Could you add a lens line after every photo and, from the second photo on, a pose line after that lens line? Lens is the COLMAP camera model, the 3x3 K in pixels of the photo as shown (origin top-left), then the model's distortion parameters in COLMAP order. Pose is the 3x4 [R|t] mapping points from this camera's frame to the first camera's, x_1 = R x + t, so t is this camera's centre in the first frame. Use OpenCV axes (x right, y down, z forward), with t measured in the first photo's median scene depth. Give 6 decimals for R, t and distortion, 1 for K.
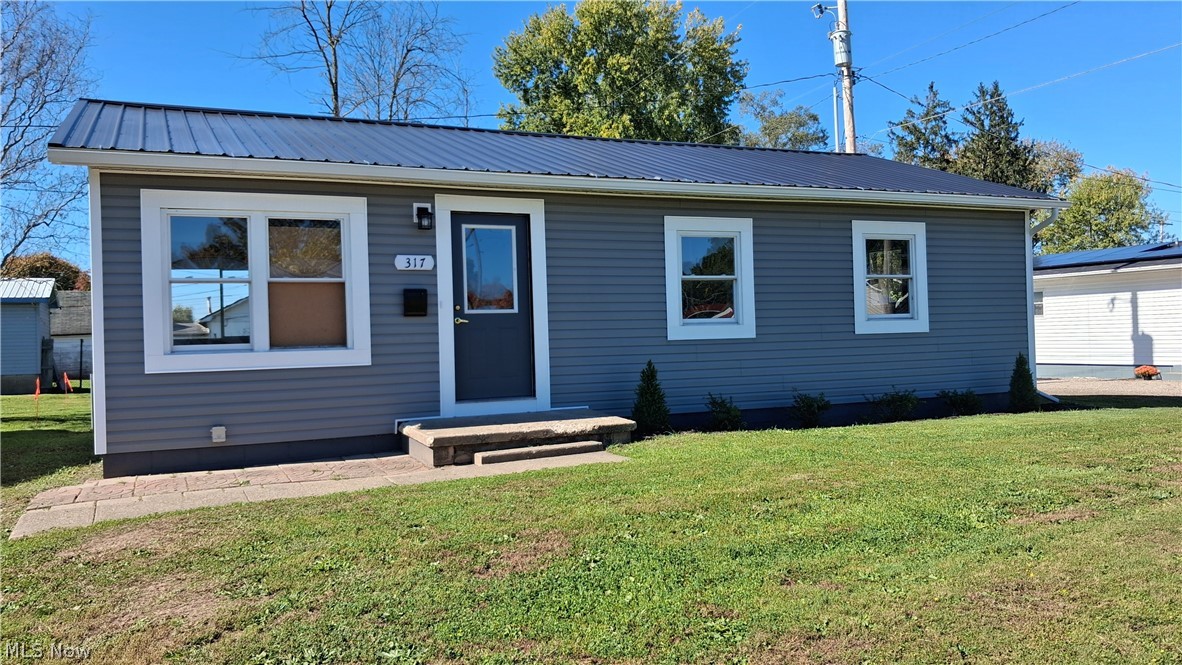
lens RADIAL K [[977.8, 0, 588.5], [0, 977.8, 347.1], [0, 0, 1]] dist [0.037905, -0.004398]
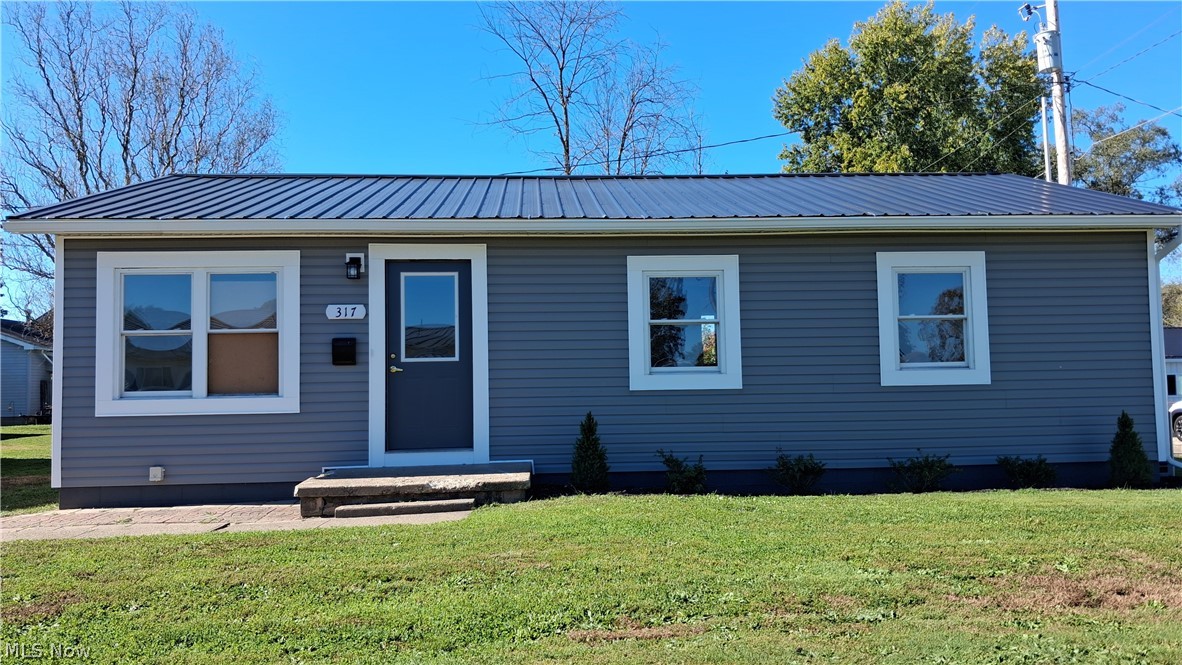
lens RADIAL K [[957.5, 0, 590.9], [0, 957.5, 360.4], [0, 0, 1]] dist [0.003761, -0.009255]
pose [[0.931249, 0.000944, -0.364382, 0.394451], [-0.011356, 0.999586, -0.026432, -0.012281], [0.364207, 0.028753, 0.930874, 0.162684]]
